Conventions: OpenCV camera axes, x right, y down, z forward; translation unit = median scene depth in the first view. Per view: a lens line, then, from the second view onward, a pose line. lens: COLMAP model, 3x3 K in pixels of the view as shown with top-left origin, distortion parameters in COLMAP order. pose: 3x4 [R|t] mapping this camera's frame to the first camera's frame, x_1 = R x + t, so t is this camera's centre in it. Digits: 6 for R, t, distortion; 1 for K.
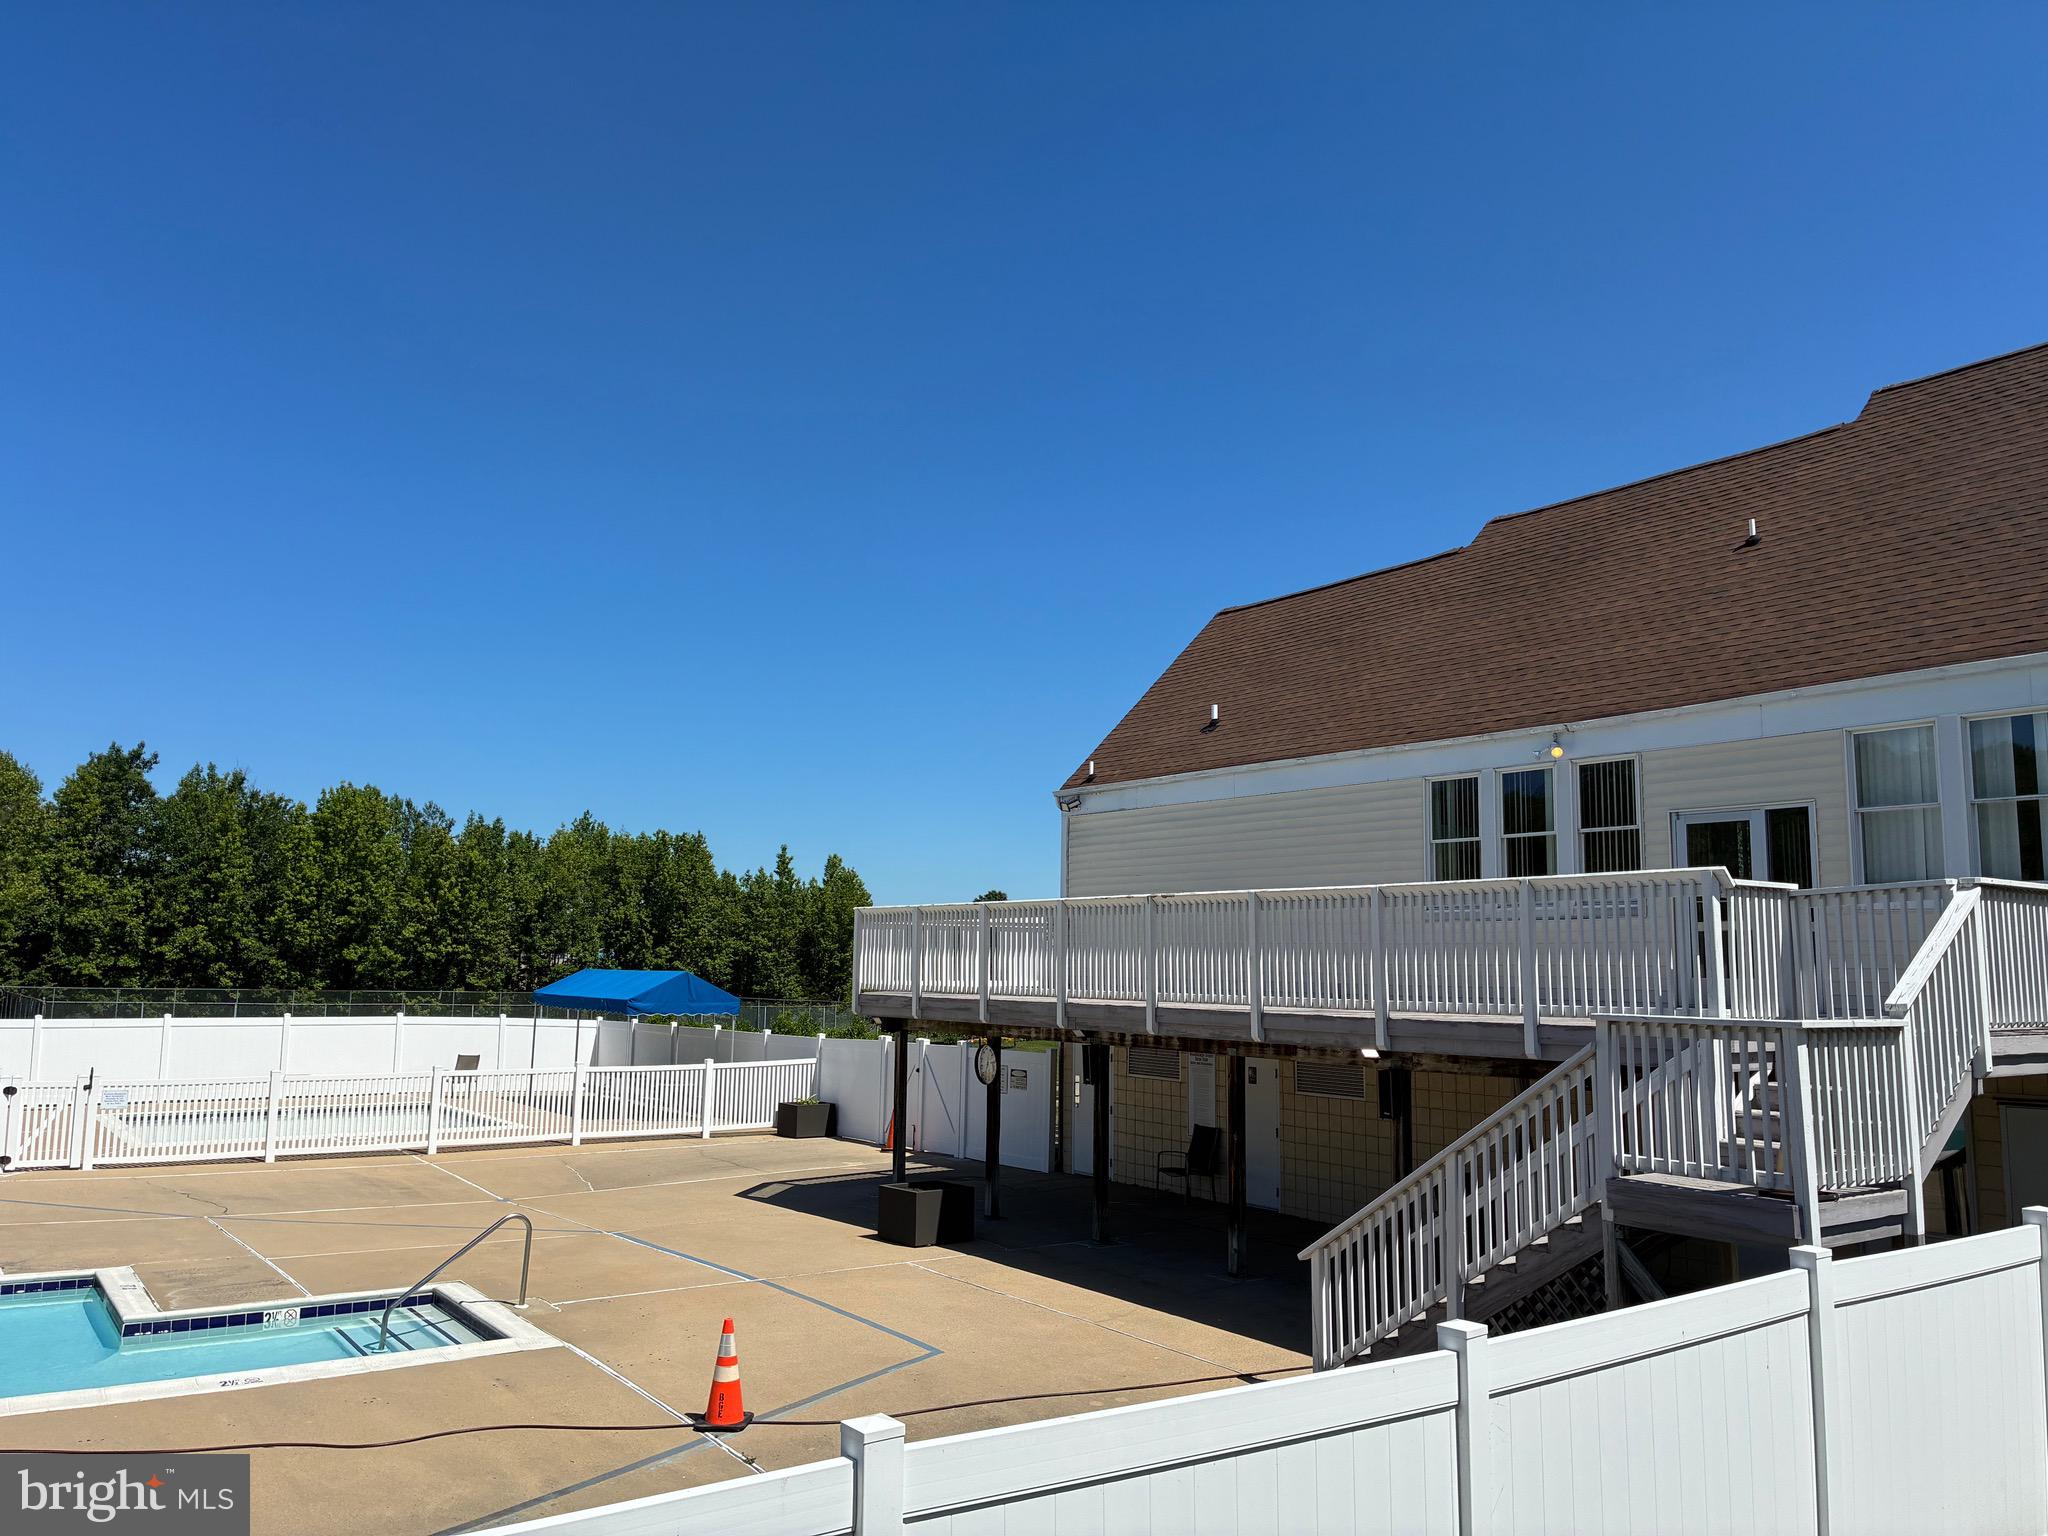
lens RADIAL K [[1514.8, 0, 1022.9], [0, 1514.8, 799.8], [0, 0, 1]] dist [0.026082, -0.000708]
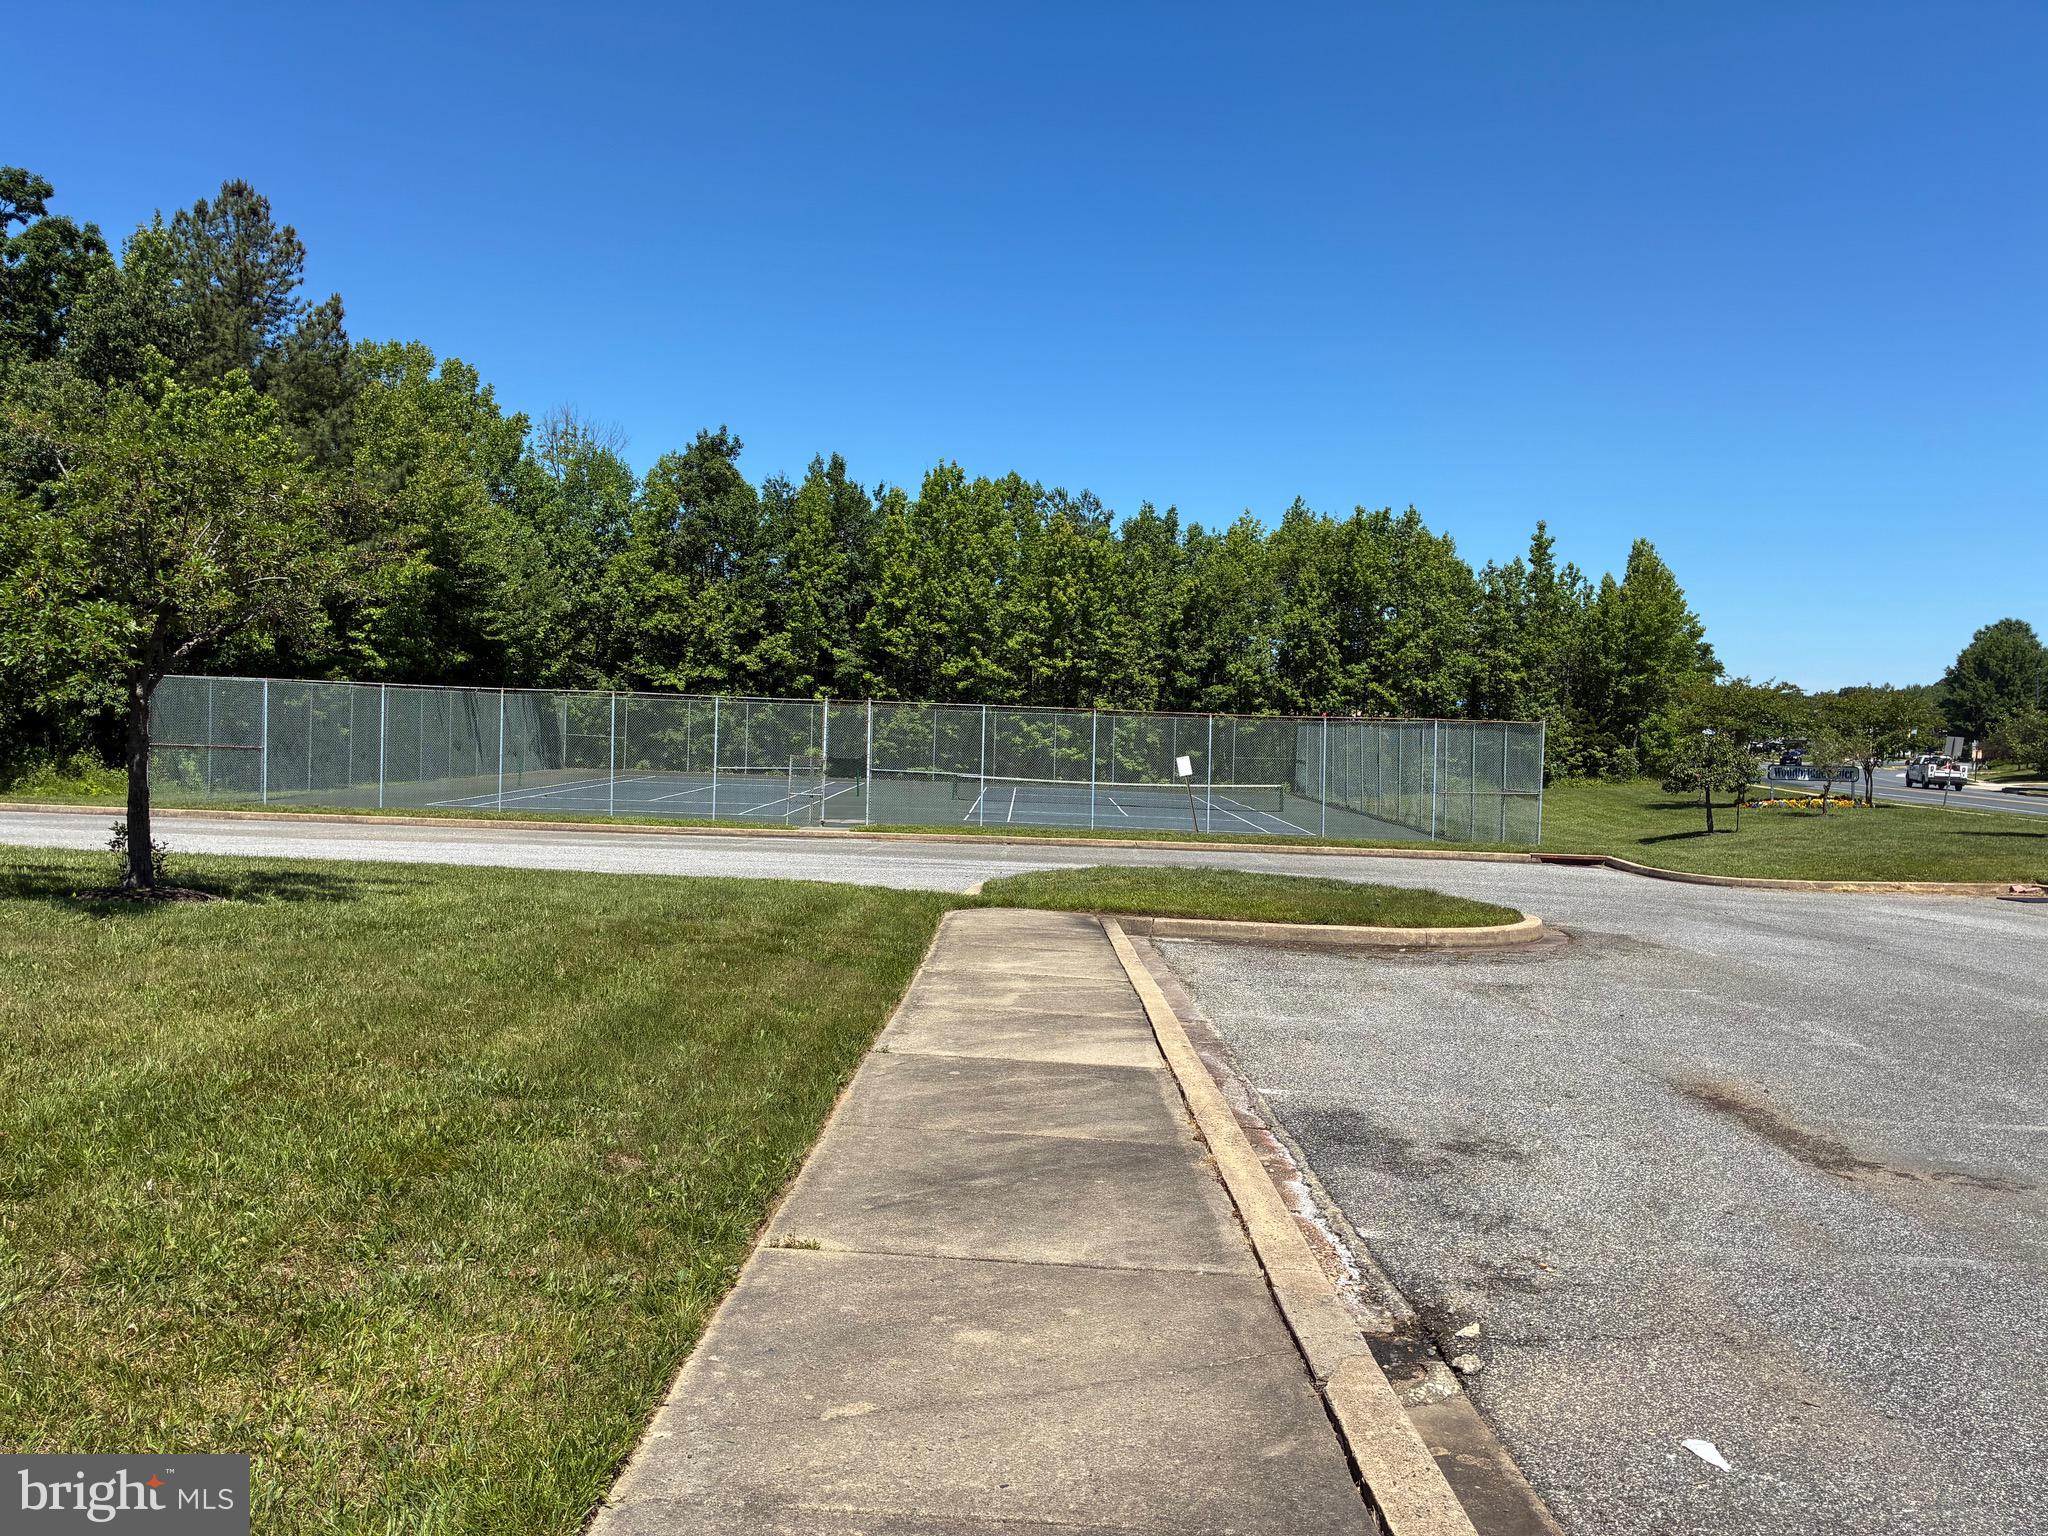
lens RADIAL K [[1528.6, 0, 1025.3], [0, 1528.6, 782.0], [0, 0, 1]] dist [0.141540, -0.399761]
pose [[0.823073, 0.033758, -0.566931, 0.070413], [0.050128, 0.990018, 0.131727, 0.052537], [0.565719, -0.136840, 0.813165, 0.317119]]
